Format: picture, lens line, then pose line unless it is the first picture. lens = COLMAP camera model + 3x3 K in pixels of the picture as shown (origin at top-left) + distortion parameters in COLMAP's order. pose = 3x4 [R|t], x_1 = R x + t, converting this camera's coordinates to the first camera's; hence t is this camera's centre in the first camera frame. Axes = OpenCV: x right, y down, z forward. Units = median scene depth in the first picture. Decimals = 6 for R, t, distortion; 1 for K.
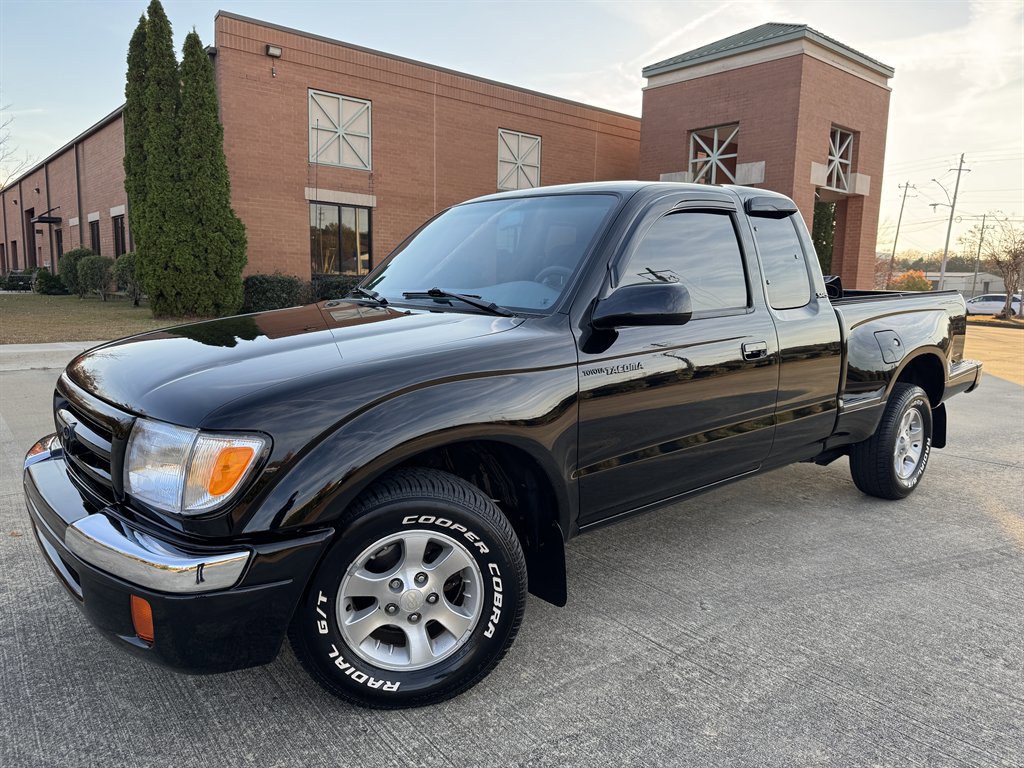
lens RADIAL K [[708.0, 0, 502.0], [0, 708.0, 395.8], [0, 0, 1]] dist [0.033941, -0.053166]
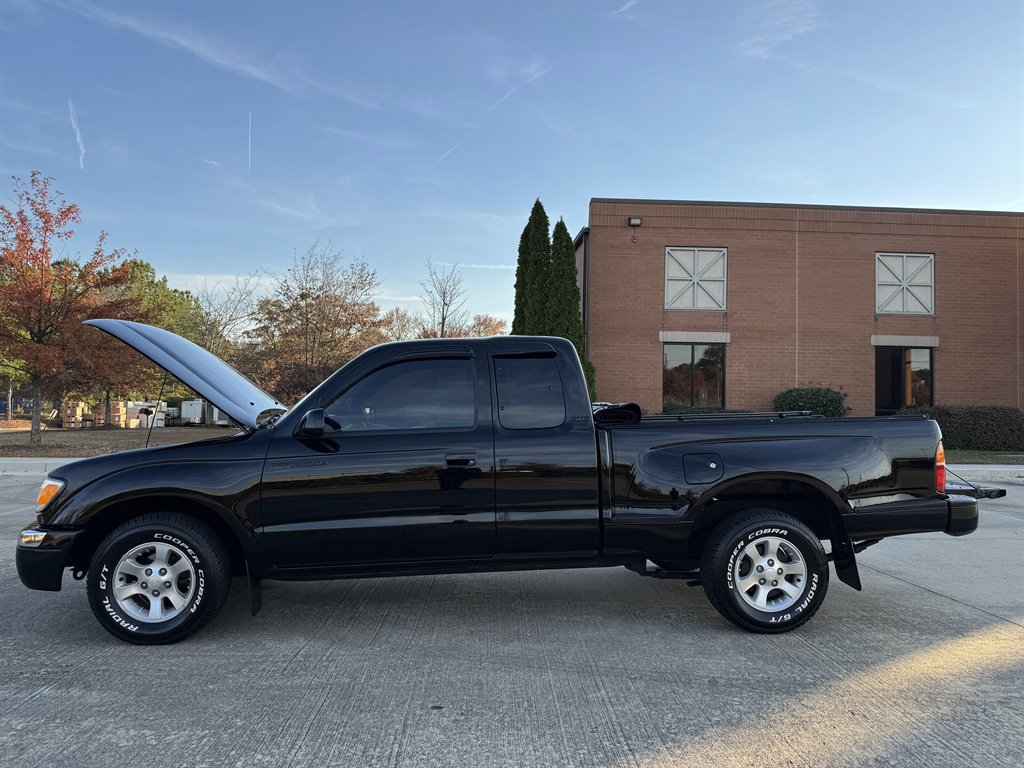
lens RADIAL K [[667.7, 0, 458.4], [0, 667.7, 394.5], [0, 0, 1]] dist [0.059566, -0.075359]
pose [[0.805487, -0.025799, -0.592051, 0.111829], [-0.087129, 0.983040, -0.161374, 0.002478], [0.586173, 0.181570, 0.789578, 0.002724]]
